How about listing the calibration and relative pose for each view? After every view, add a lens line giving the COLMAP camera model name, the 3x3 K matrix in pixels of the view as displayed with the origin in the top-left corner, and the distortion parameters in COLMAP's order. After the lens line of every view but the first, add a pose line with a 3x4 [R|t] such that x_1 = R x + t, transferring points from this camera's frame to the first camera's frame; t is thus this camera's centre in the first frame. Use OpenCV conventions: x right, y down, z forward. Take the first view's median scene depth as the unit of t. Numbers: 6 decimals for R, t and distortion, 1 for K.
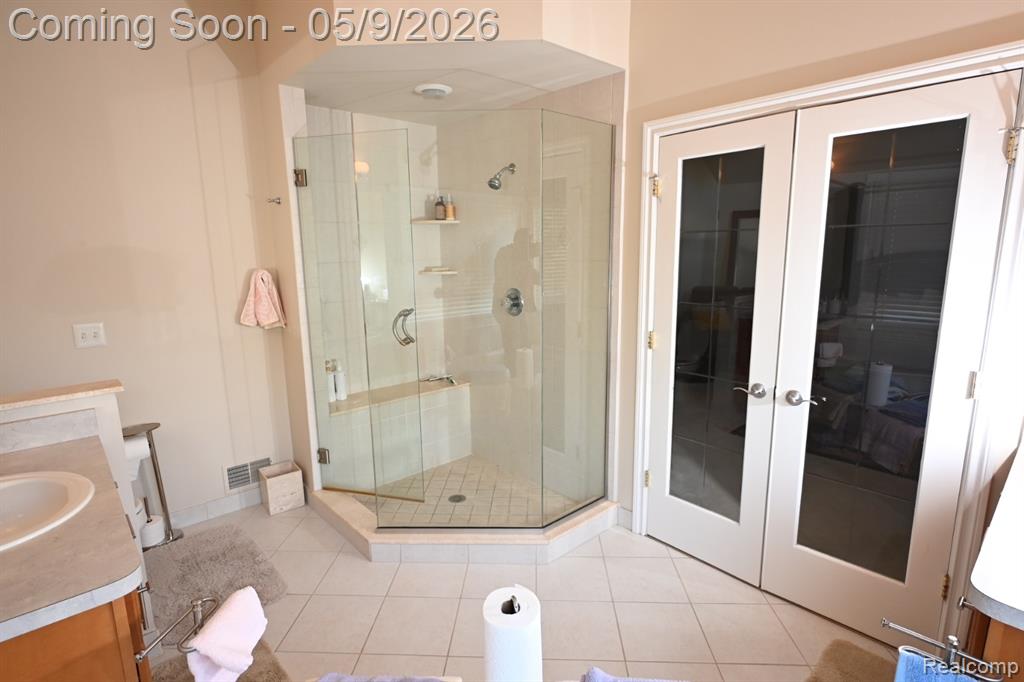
lens RADIAL K [[517.0, 0, 512.6], [0, 517.0, 343.7], [0, 0, 1]] dist [0.000185, -0.000407]
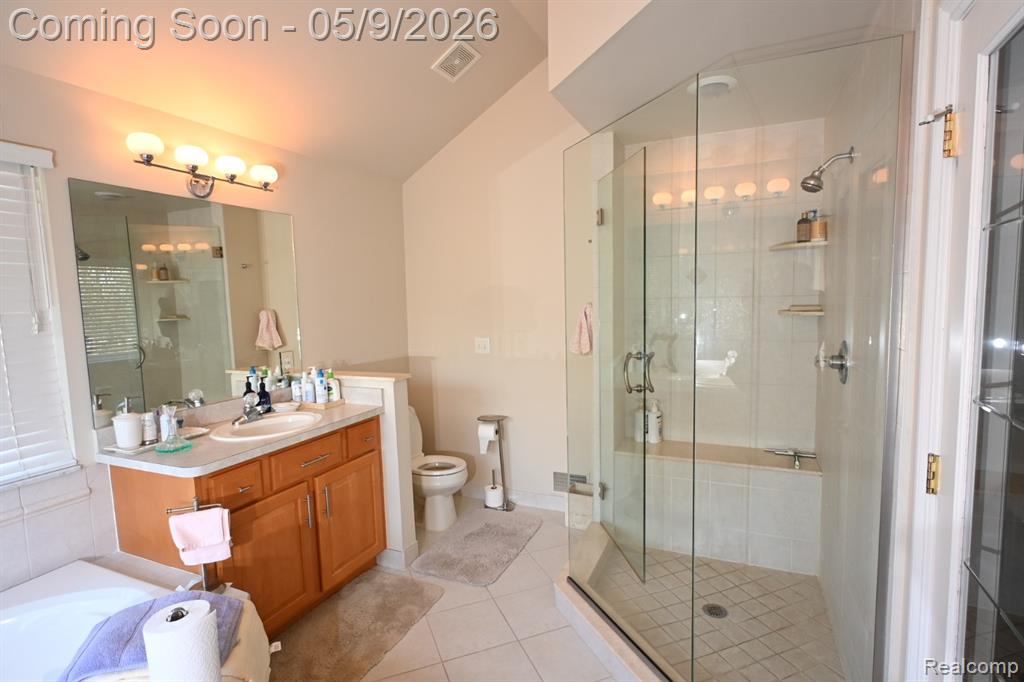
lens RADIAL K [[517.0, 0, 512.6], [0, 517.0, 343.7], [0, 0, 1]] dist [0.000185, -0.000407]
pose [[0.401070, 0.089105, -0.911704, 0.444470], [-0.148858, 0.988369, 0.031114, -0.066671], [0.903872, 0.123236, 0.409669, 0.393949]]
